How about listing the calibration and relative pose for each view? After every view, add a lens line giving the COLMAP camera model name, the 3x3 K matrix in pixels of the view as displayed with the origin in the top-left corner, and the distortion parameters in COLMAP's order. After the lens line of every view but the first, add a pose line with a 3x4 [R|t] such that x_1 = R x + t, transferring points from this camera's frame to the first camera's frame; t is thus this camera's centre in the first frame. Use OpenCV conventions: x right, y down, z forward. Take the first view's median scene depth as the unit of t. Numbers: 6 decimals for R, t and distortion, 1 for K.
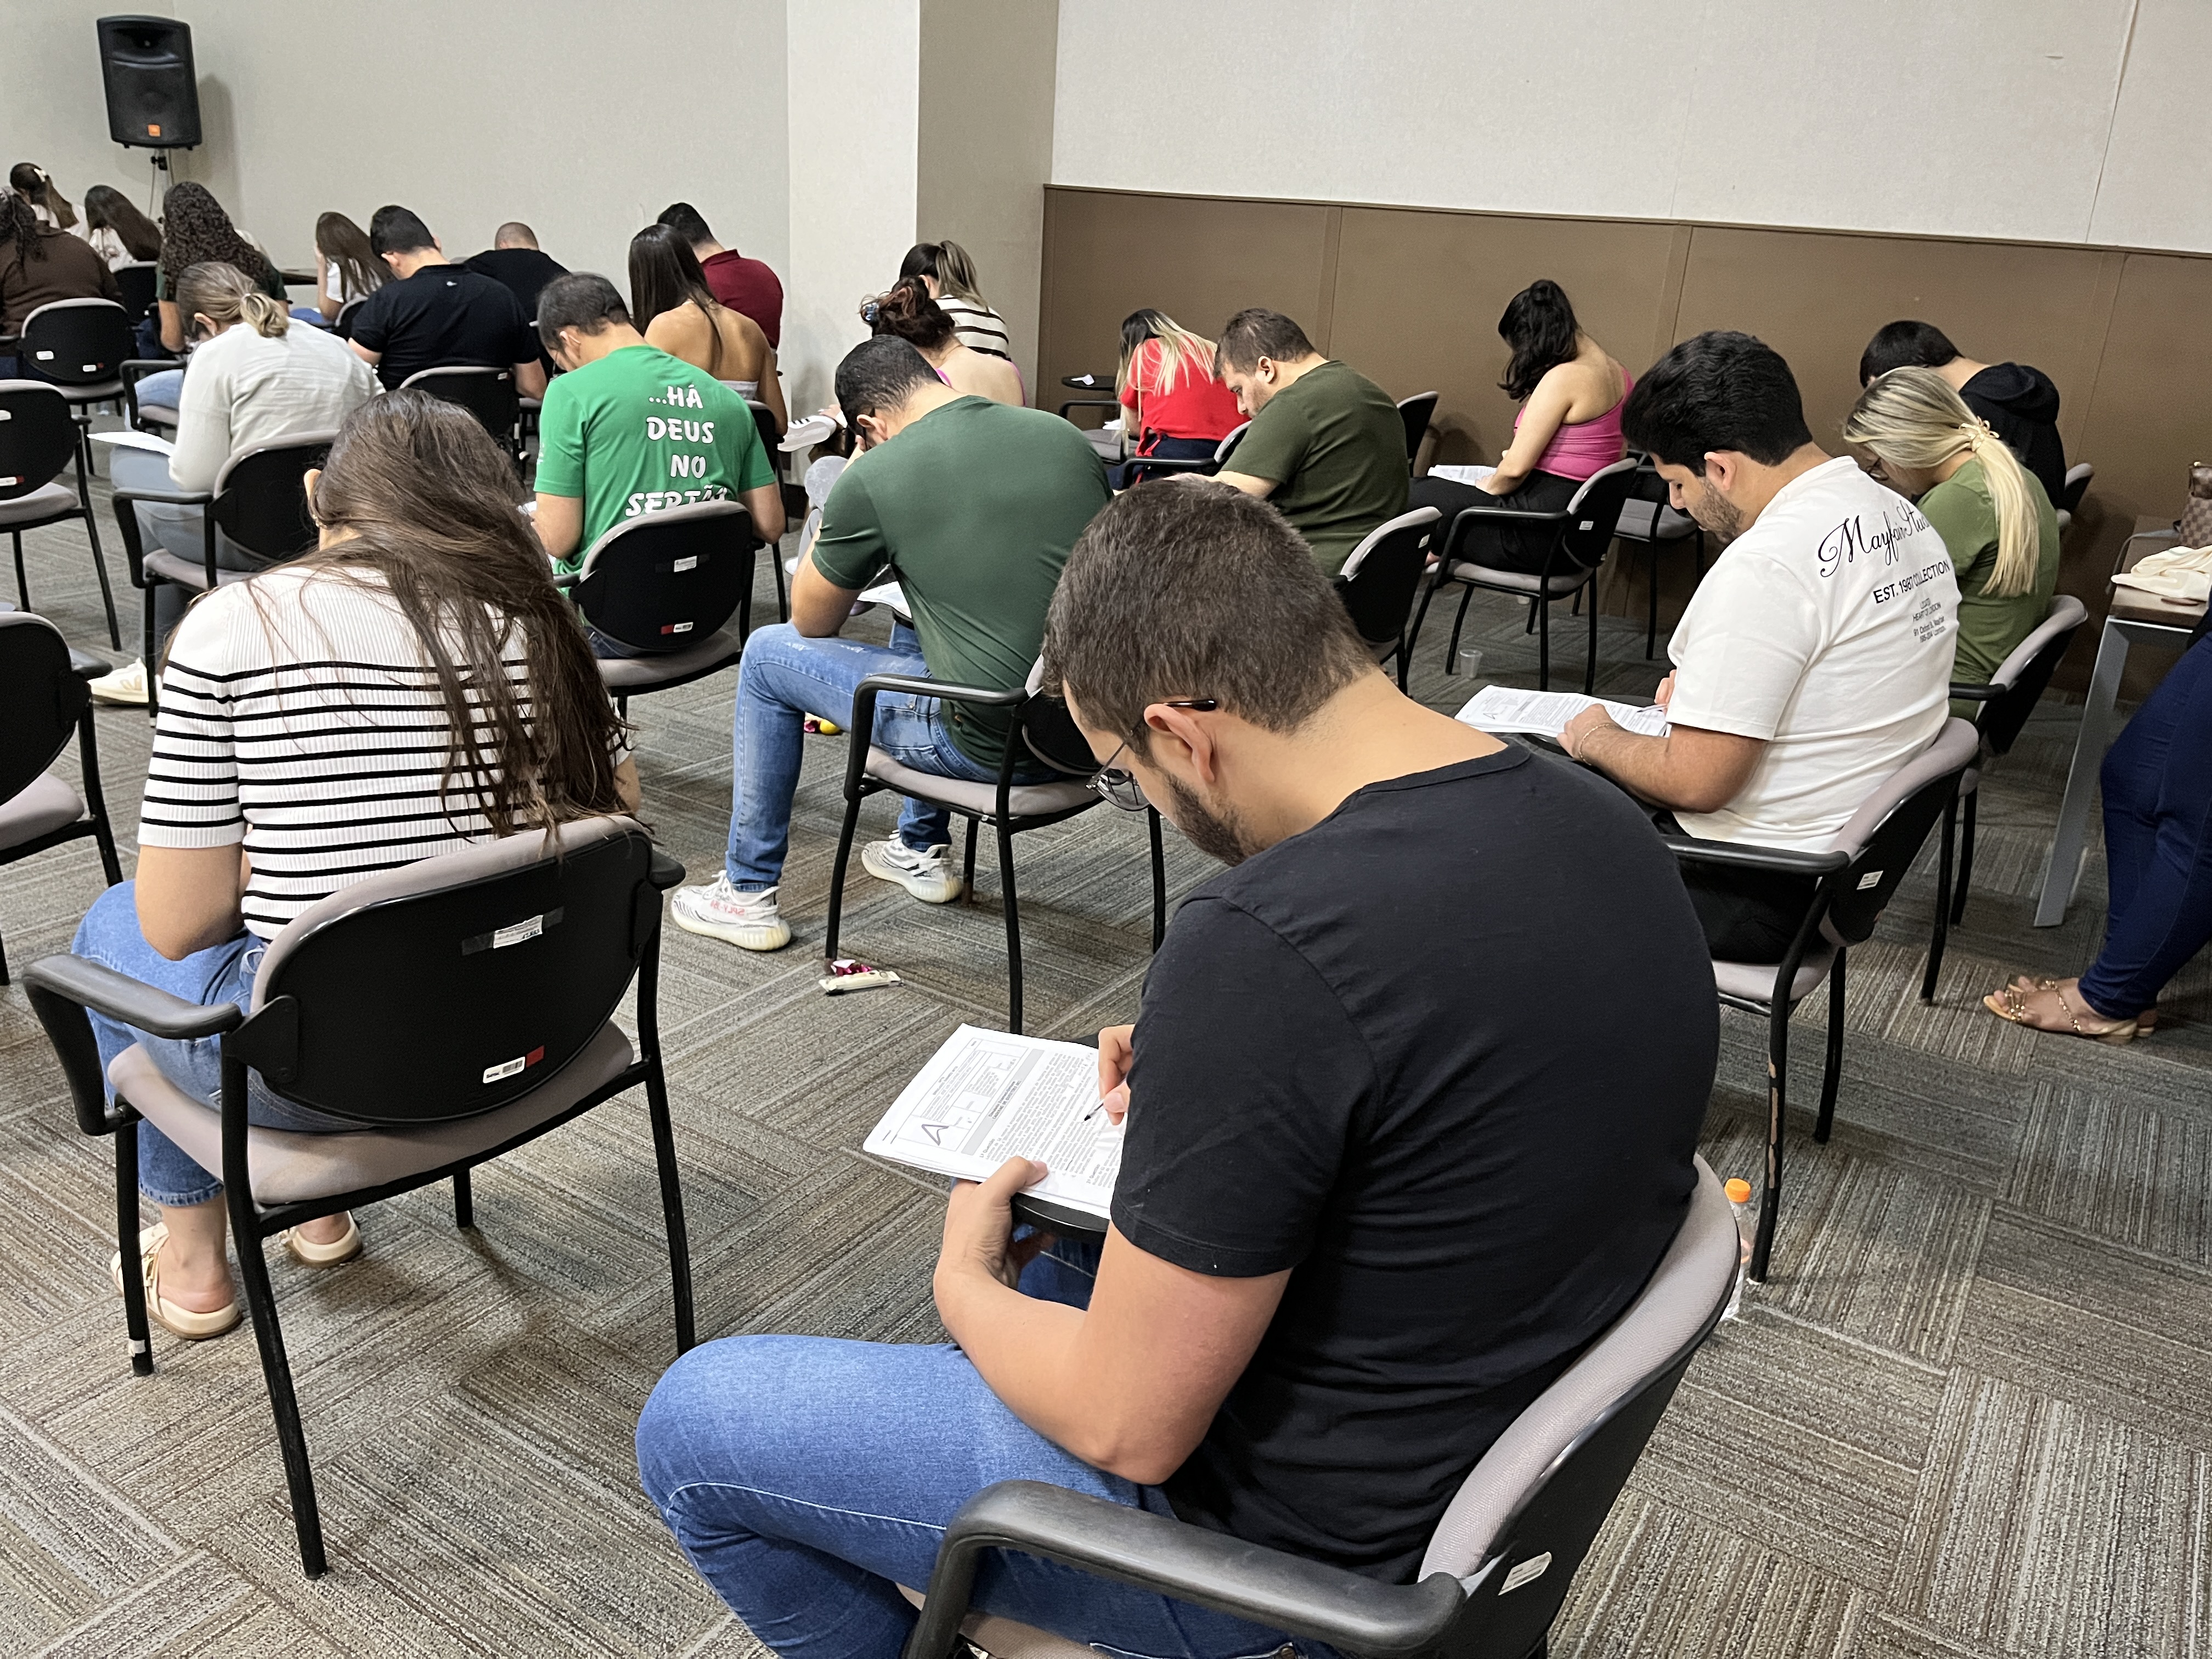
lens RADIAL K [[1655.3, 0, 1106.0], [0, 1655.3, 829.5], [0, 0, 1]] dist [0.061683, -0.089003]
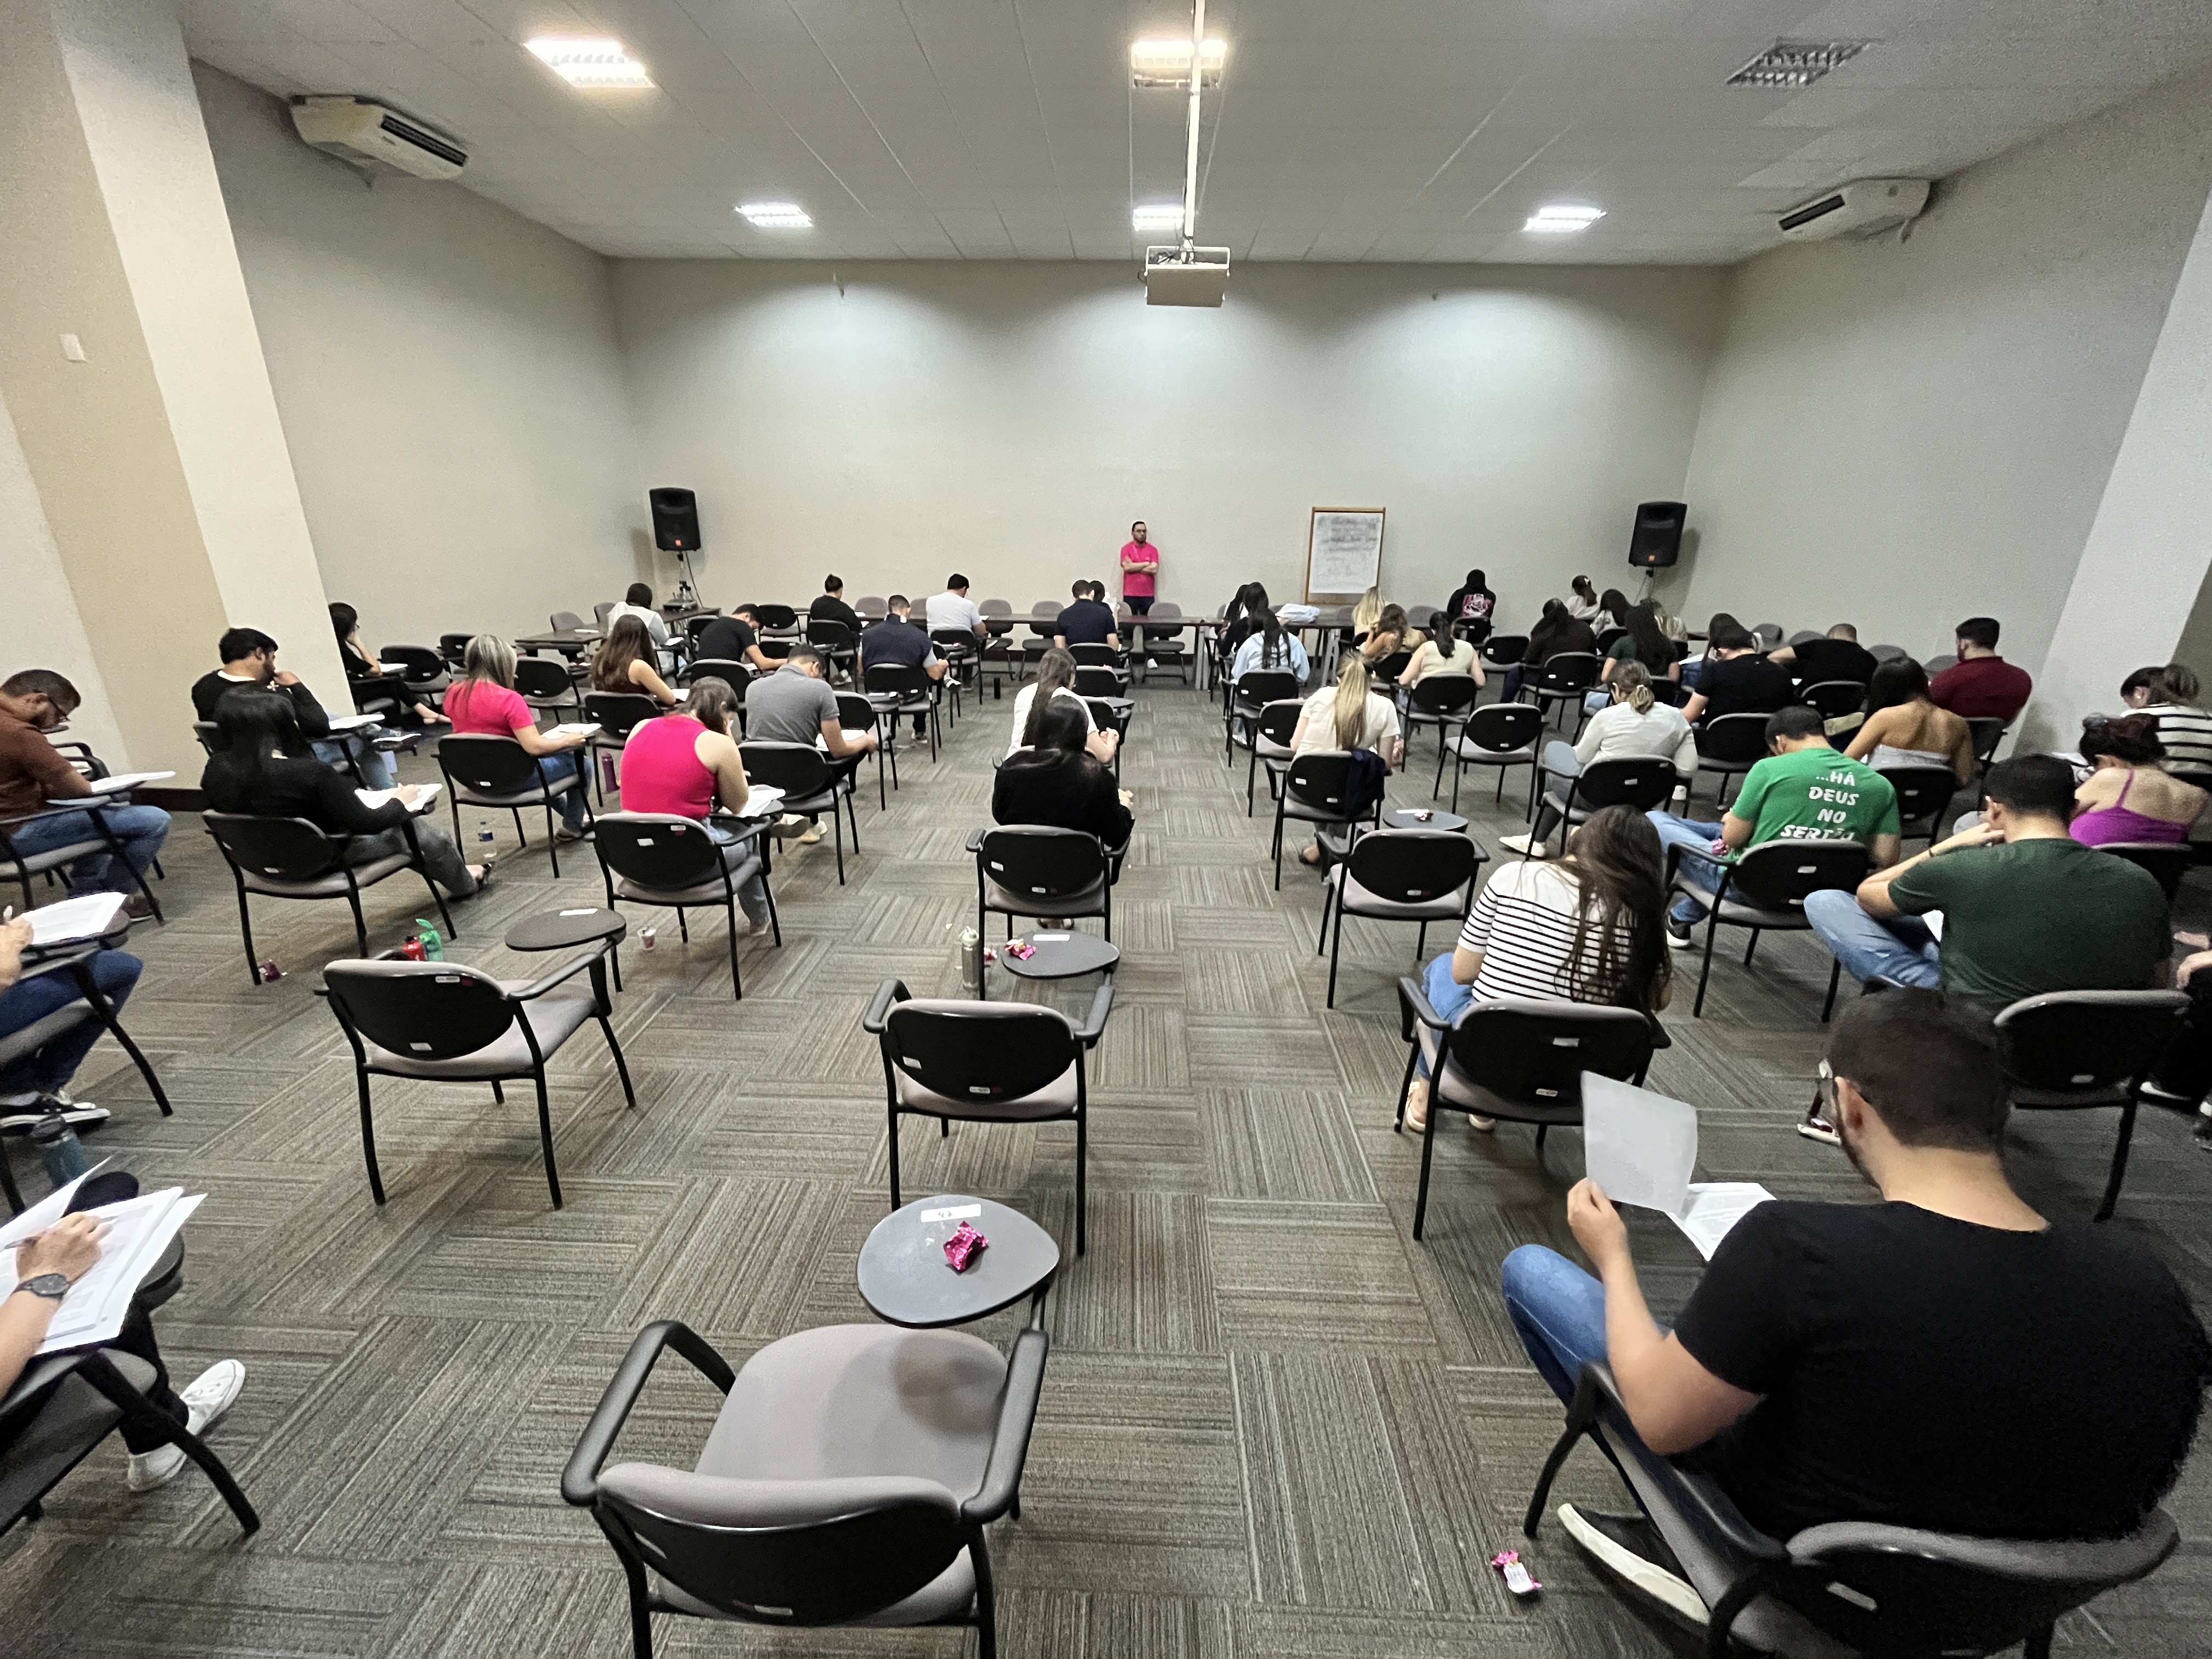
lens RADIAL K [[881.0, 0, 1106.0], [0, 881.0, 829.5], [0, 0, 1]] dist [-0.017222, 0.000138]
pose [[0.507124, 0.236440, -0.828807, 0.193434], [-0.289270, 0.952547, 0.094744, -0.108875], [0.811880, 0.191702, 0.551454, -0.192256]]
